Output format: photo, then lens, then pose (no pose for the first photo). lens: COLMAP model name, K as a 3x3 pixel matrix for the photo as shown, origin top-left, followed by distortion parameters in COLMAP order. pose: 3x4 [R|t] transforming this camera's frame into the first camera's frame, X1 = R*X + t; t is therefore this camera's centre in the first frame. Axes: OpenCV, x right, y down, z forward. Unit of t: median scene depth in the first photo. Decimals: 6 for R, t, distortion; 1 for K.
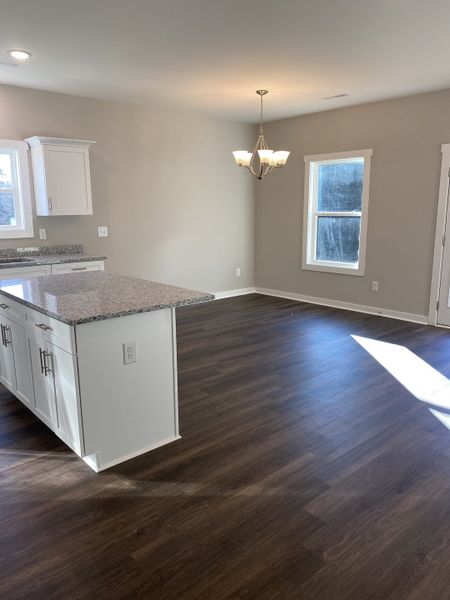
lens RADIAL K [[464.0, 0, 222.1], [0, 464.0, 294.5], [0, 0, 1]] dist [0.030025, -0.014952]
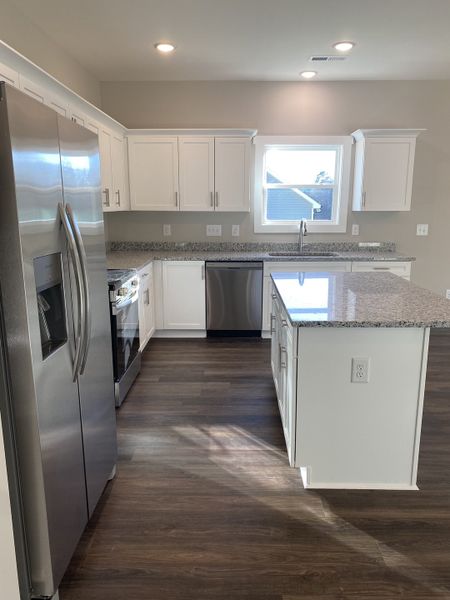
lens RADIAL K [[464.0, 0, 226.5], [0, 464.0, 298.7], [0, 0, 1]] dist [0.030025, -0.014952]
pose [[0.740306, 0.143249, -0.656831, 0.109229], [-0.132334, 0.988970, 0.066534, -0.020443], [0.659117, 0.037666, 0.751097, 0.119535]]
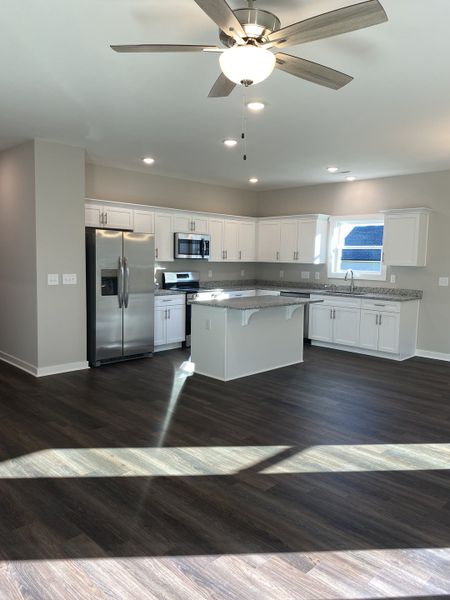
lens RADIAL K [[464.0, 0, 227.0], [0, 464.0, 303.4], [0, 0, 1]] dist [0.030025, -0.014952]
pose [[0.050487, 0.111361, -0.992497, 1.270841], [-0.201758, 0.974412, 0.099068, -0.132399], [0.978133, 0.195243, 0.071663, 0.611161]]
